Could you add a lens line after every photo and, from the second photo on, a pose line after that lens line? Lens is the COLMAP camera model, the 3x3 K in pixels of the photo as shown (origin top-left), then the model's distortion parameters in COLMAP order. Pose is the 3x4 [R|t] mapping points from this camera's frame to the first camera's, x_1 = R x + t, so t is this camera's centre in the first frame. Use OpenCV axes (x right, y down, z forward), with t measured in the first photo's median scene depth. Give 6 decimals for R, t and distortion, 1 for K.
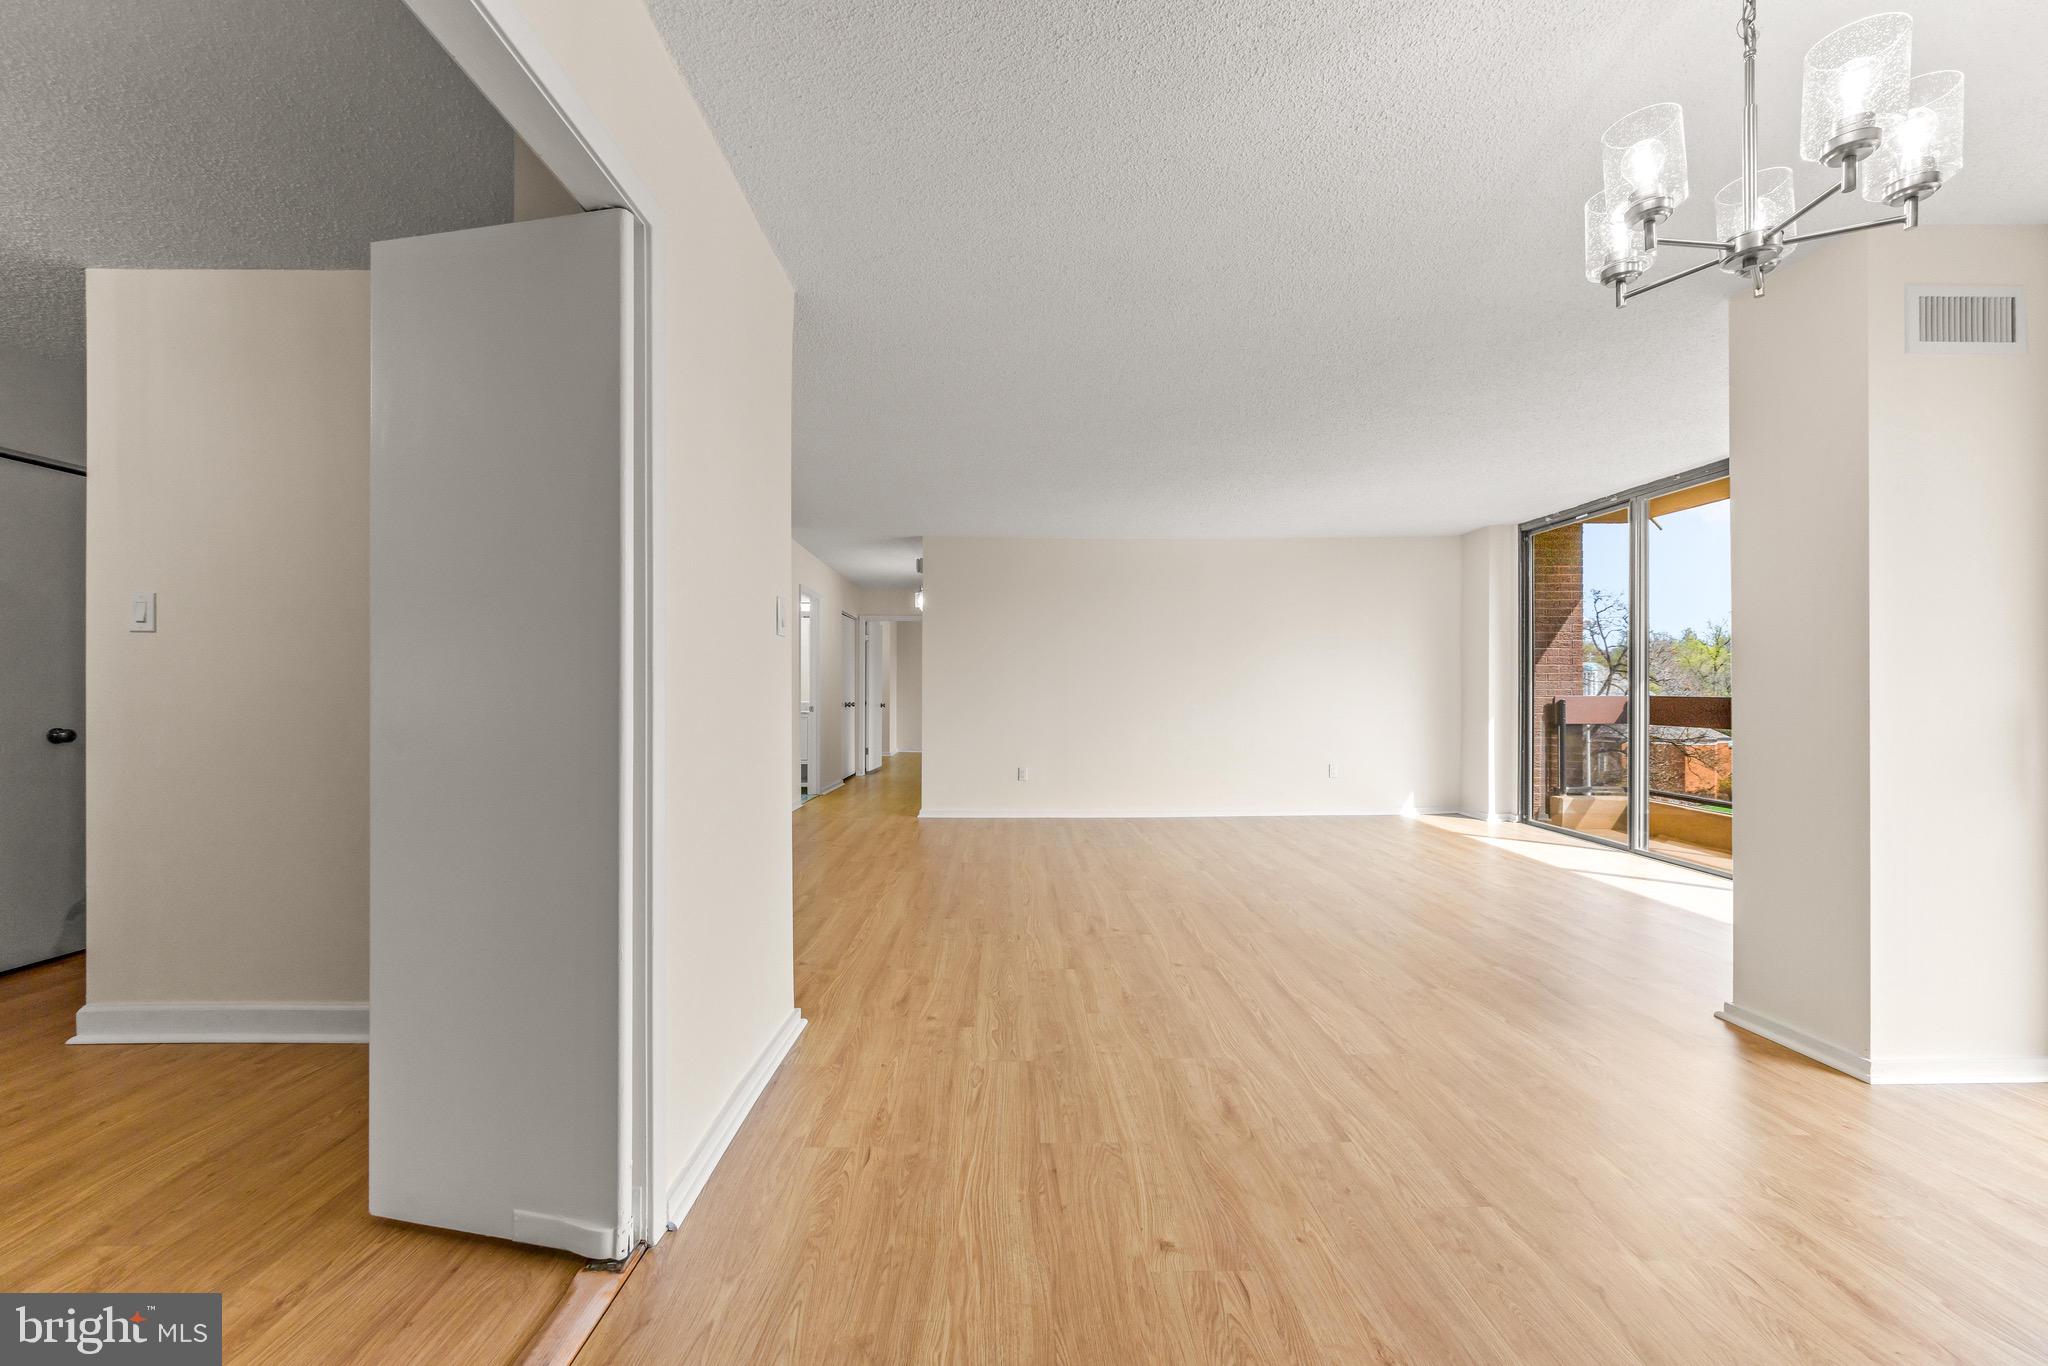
lens RADIAL K [[818.8, 0, 1023.5], [0, 818.8, 690.6], [0, 0, 1]] dist [-0.001010, -0.000060]
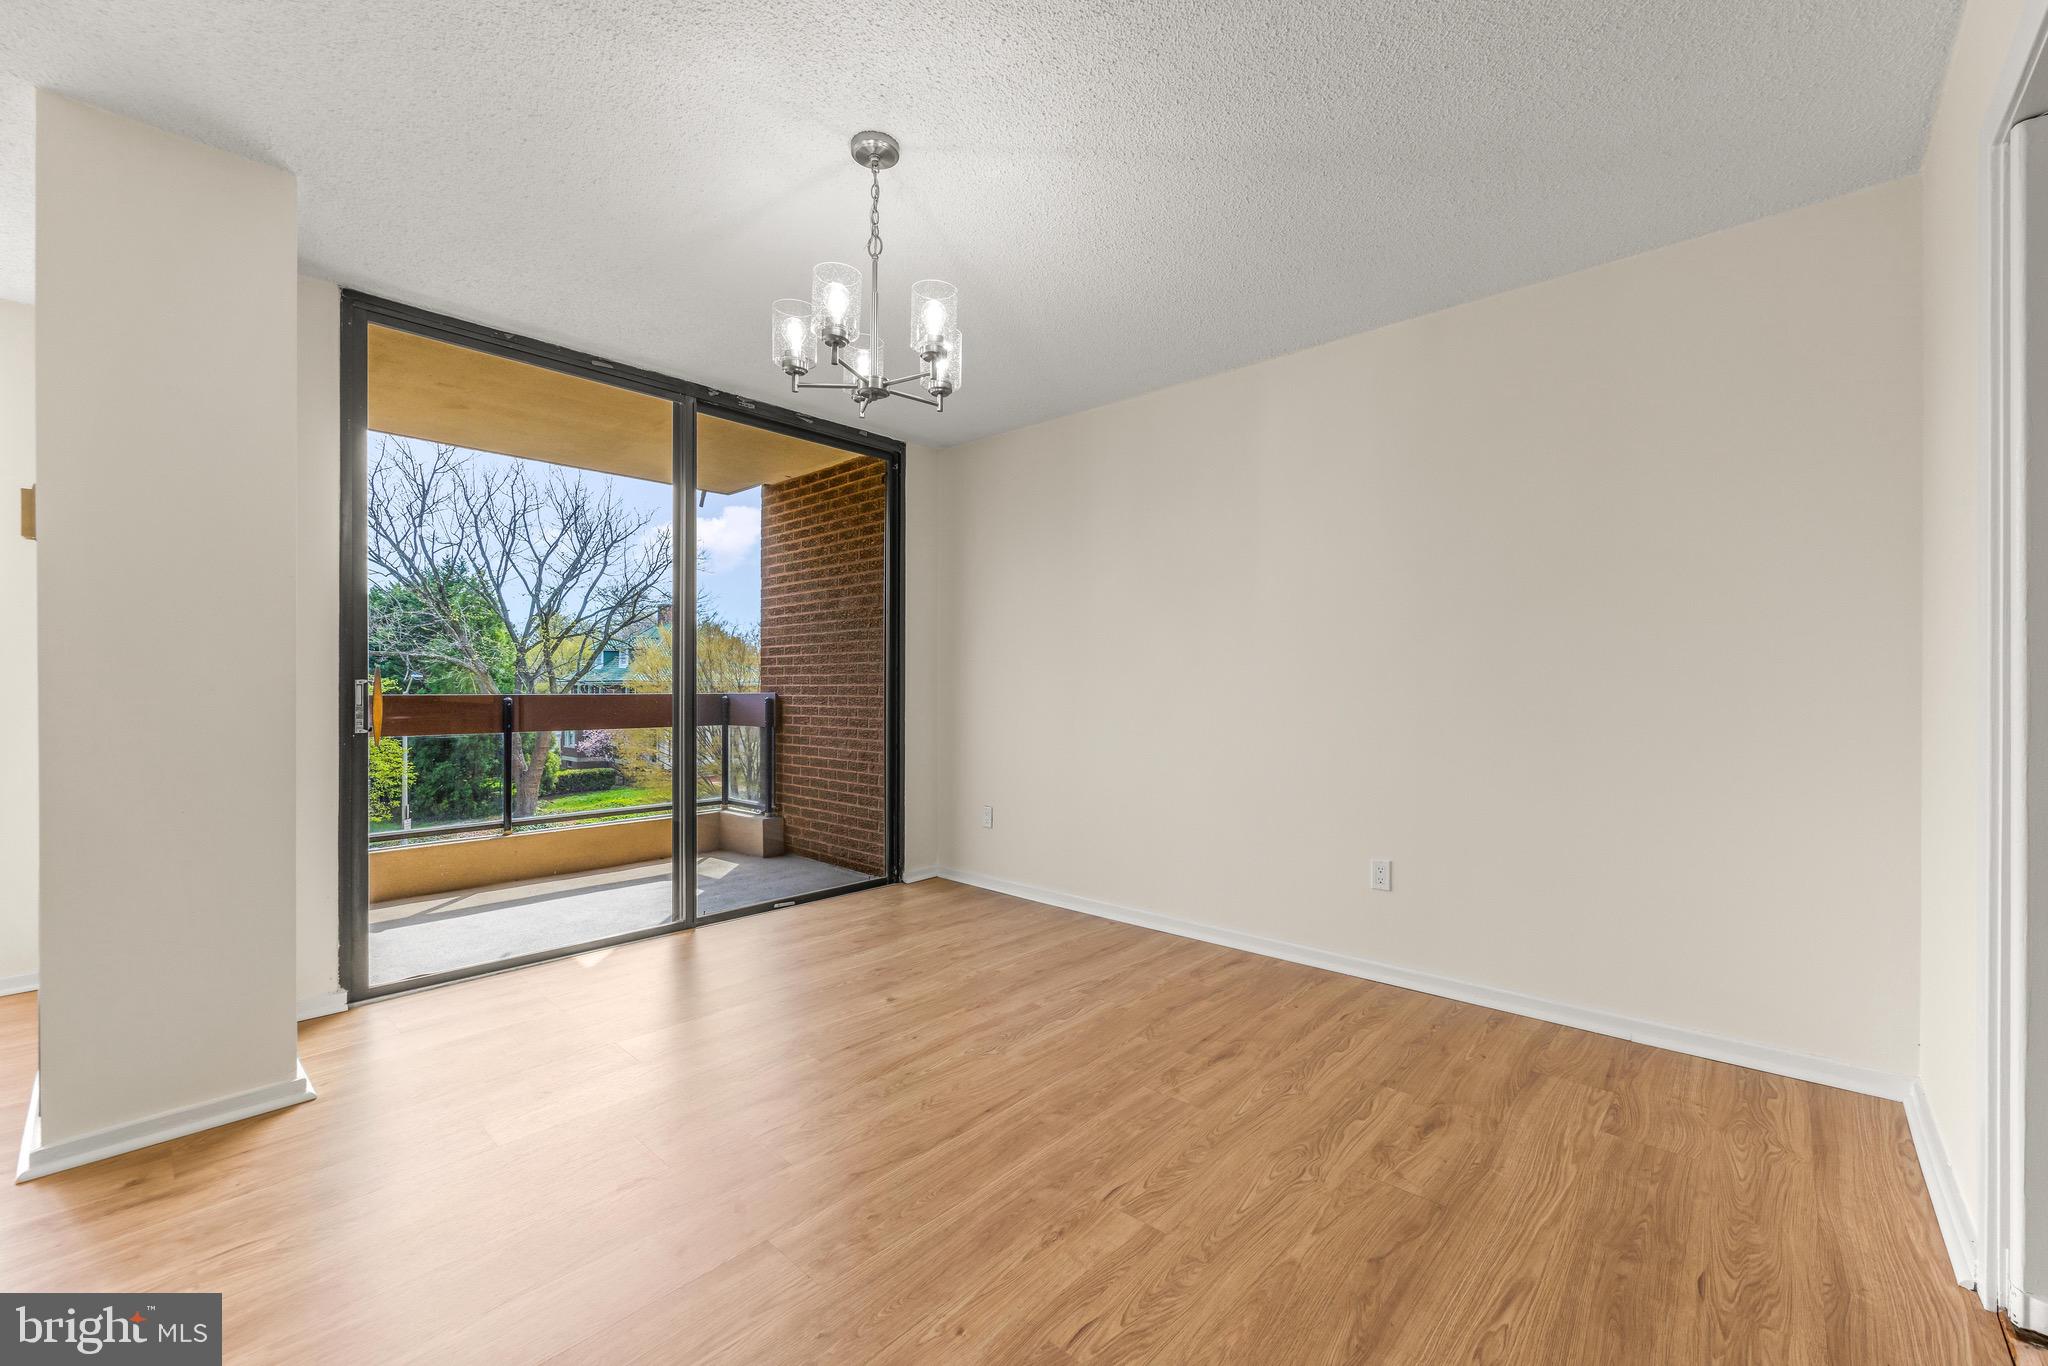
lens RADIAL K [[824.0, 0, 1027.1], [0, 824.0, 692.4], [0, 0, 1]] dist [-0.002760, -0.000143]
pose [[-0.725588, -0.001685, 0.688127, -0.185847], [-0.003166, 0.999995, -0.000889, 0.008971], [-0.688122, -0.002824, -0.725589, 0.992039]]
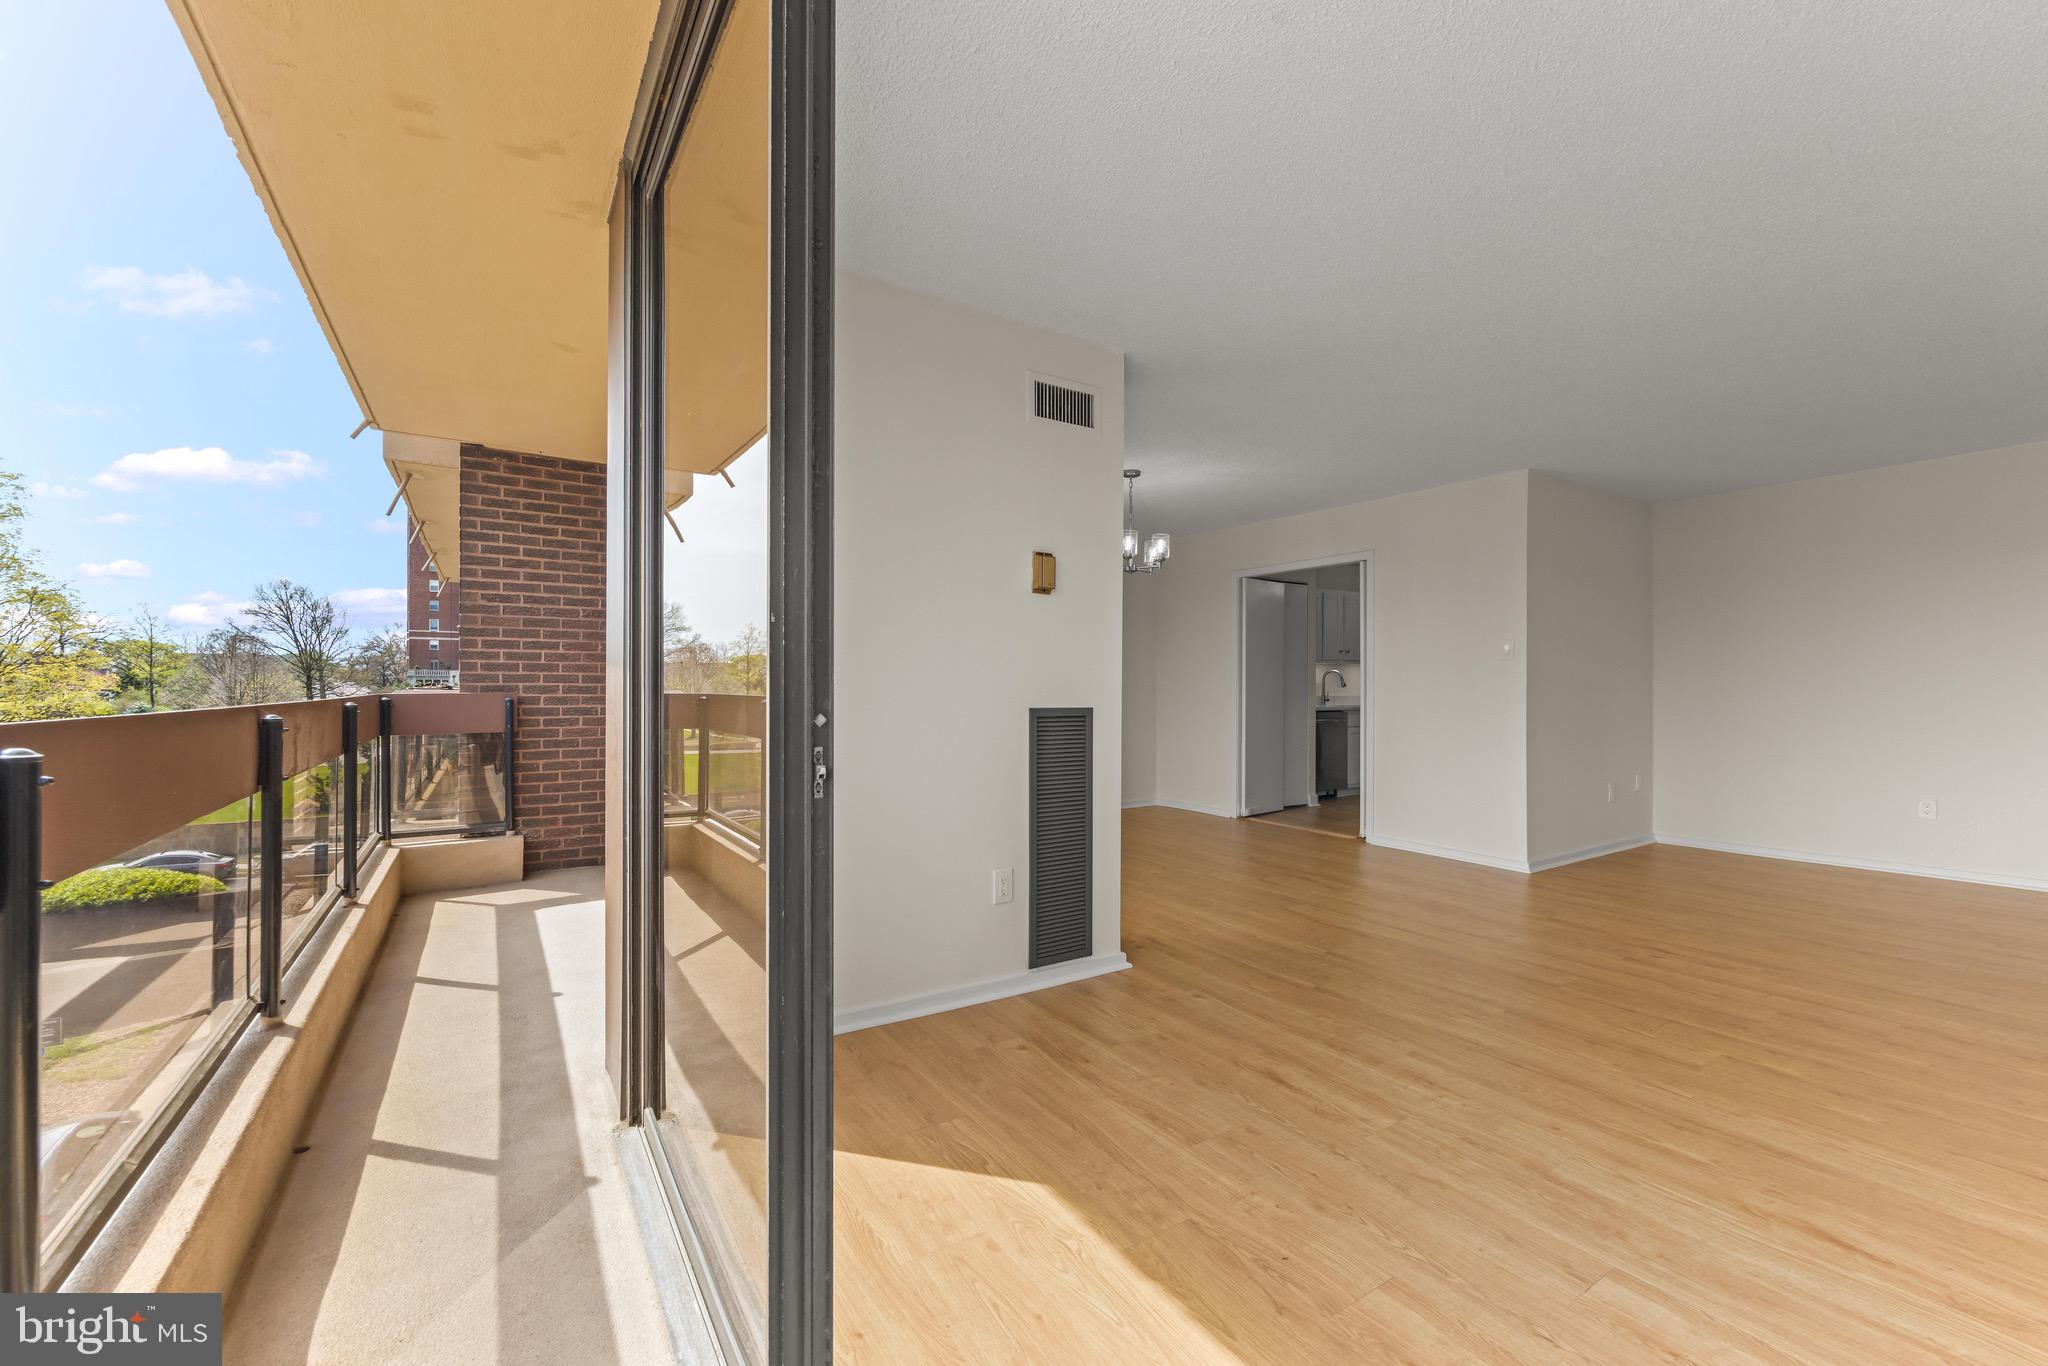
lens RADIAL K [[824.0, 0, 1027.1], [0, 824.0, 692.4], [0, 0, 1]] dist [-0.002760, -0.000143]
pose [[-0.849364, 0.004156, -0.527792, 1.746506], [0.001074, 0.999981, 0.006144, -0.001305], [0.527807, 0.004652, -0.849352, 2.102111]]
